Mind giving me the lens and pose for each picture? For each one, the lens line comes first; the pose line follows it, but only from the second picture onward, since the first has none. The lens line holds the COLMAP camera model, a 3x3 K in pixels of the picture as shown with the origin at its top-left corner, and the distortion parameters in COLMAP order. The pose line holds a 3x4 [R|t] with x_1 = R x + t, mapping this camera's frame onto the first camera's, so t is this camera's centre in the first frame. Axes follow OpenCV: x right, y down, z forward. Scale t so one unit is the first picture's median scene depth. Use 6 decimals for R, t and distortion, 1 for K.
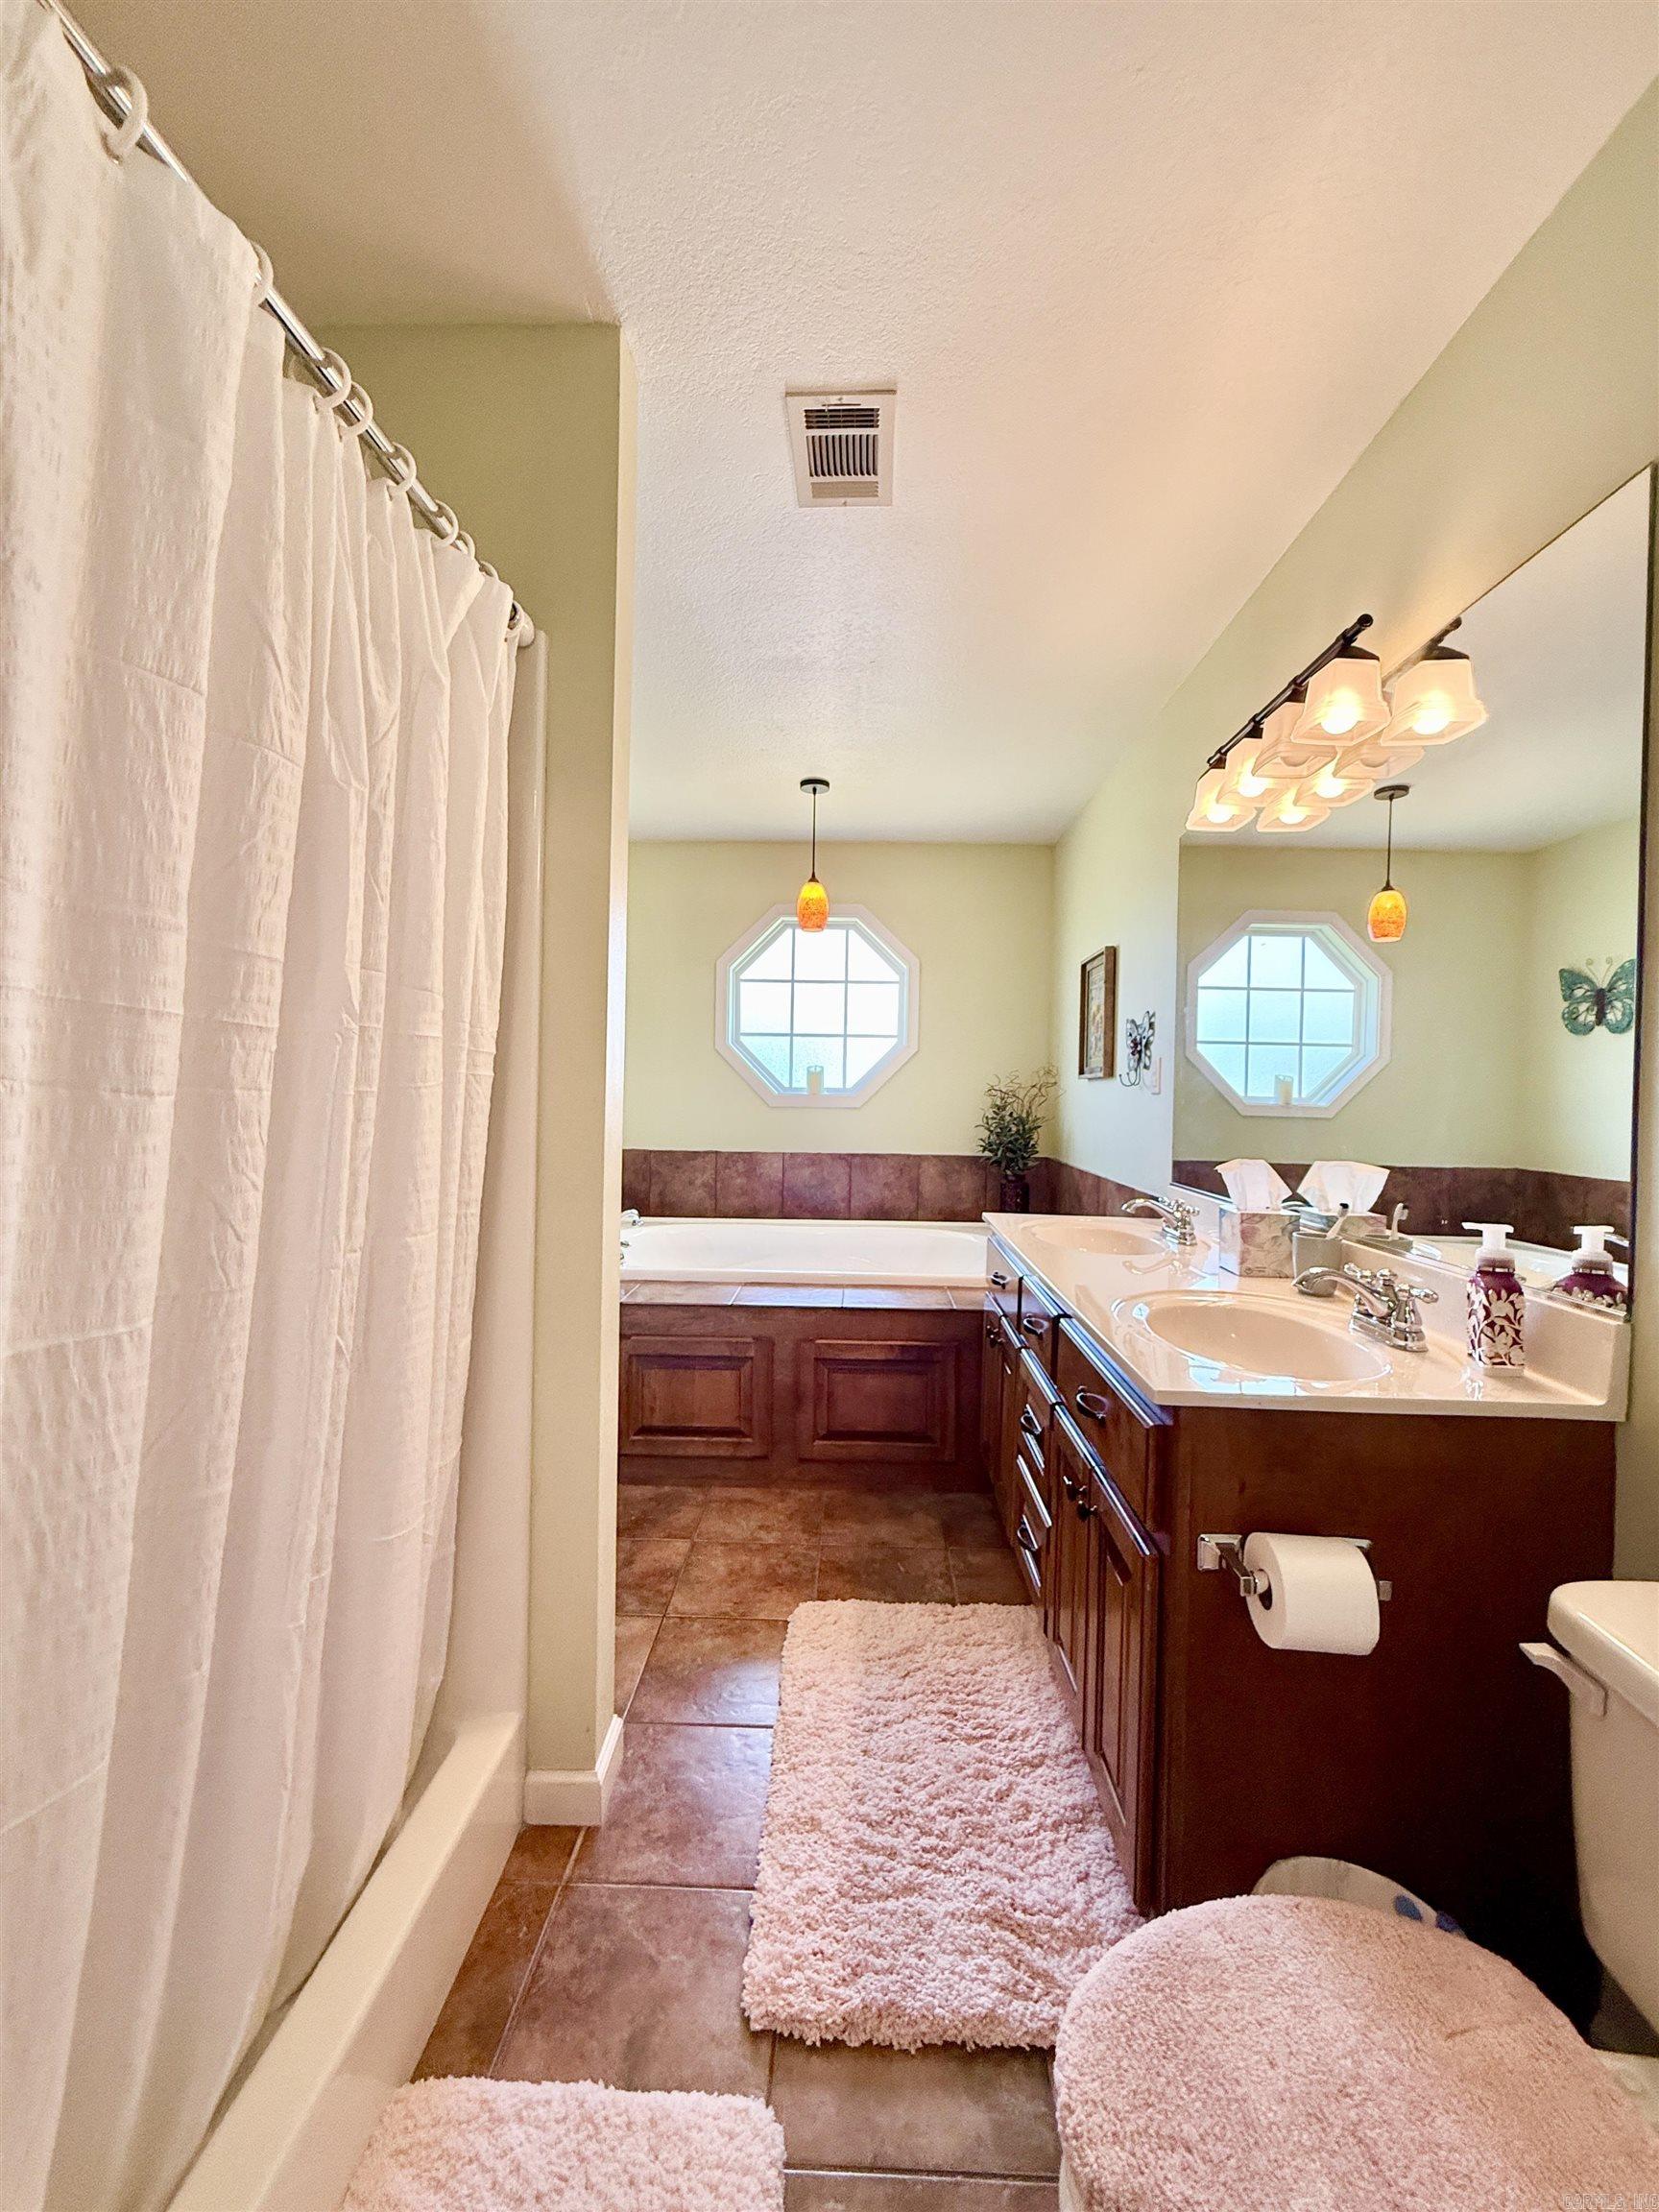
lens RADIAL K [[878.3, 0, 832.5], [0, 878.3, 1099.3], [0, 0, 1]] dist [-0.000644, 0.000174]
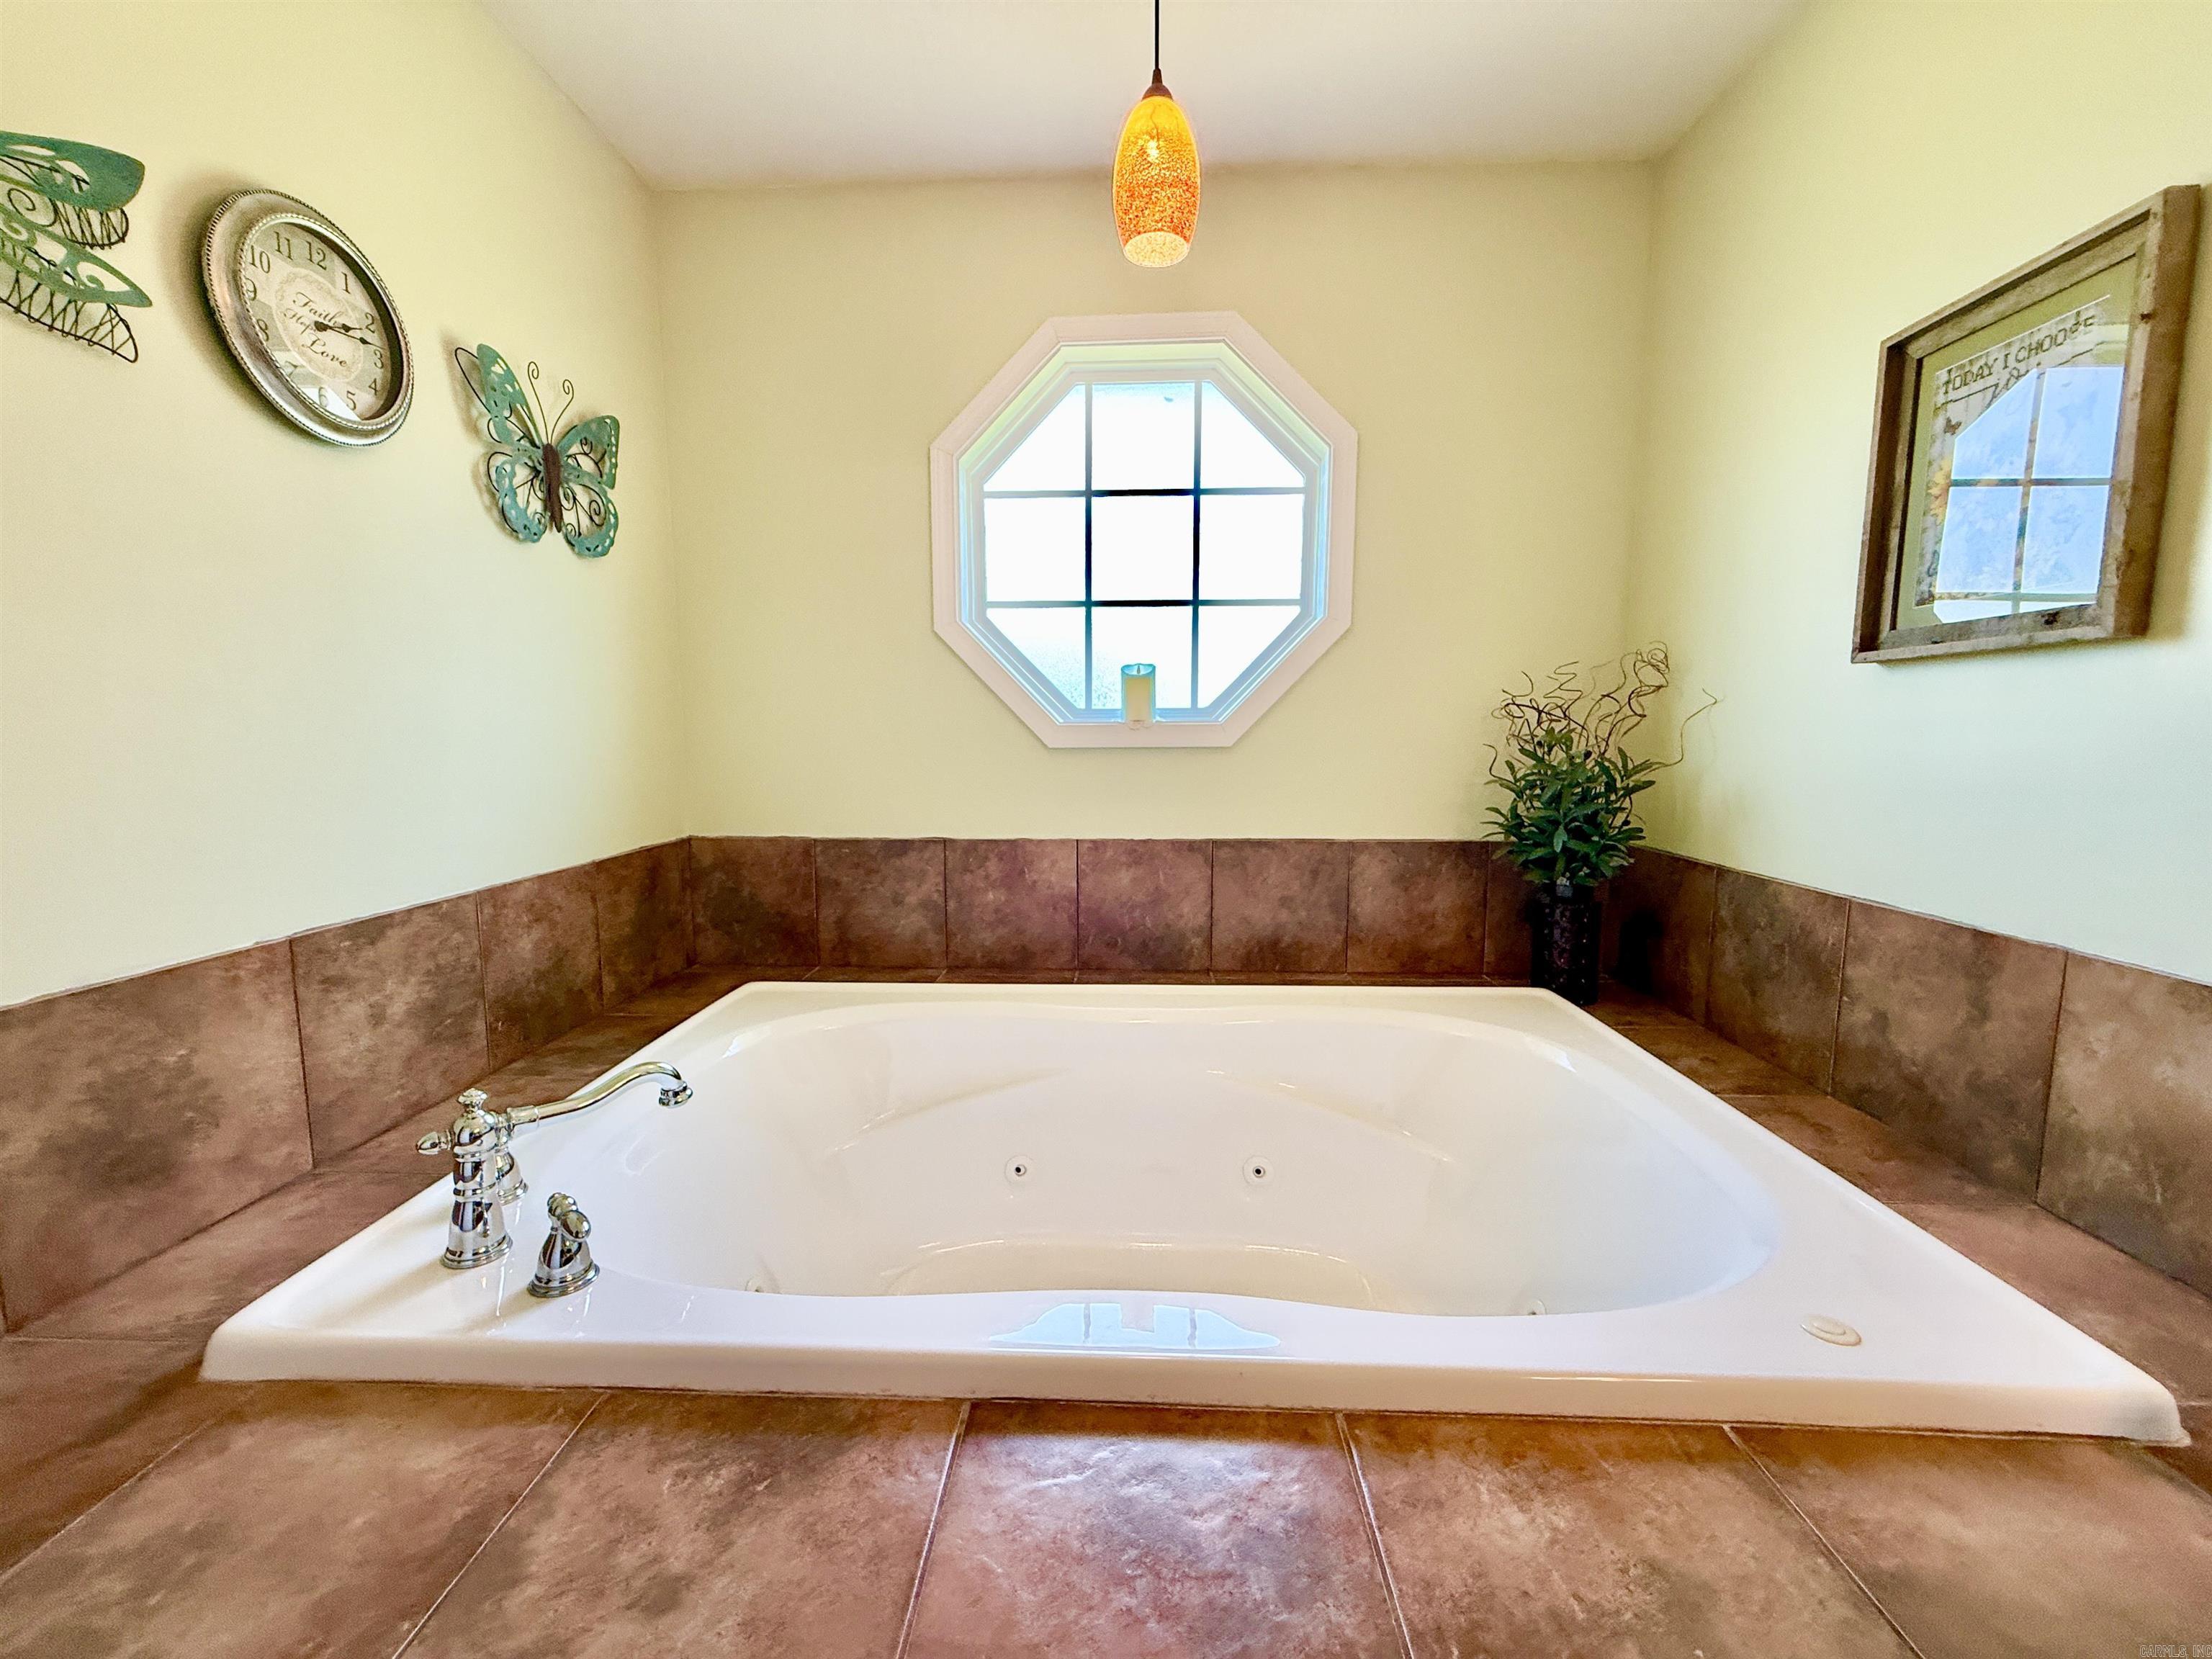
lens RADIAL K [[878.3, 0, 1114.6], [0, 878.3, 836.5], [0, 0, 1]] dist [-0.000644, 0.000174]
pose [[0.999799, -0.017664, -0.009502, -0.030055], [0.018685, 0.992469, 0.121063, -0.001463], [0.007292, -0.121216, 0.992599, 0.503495]]
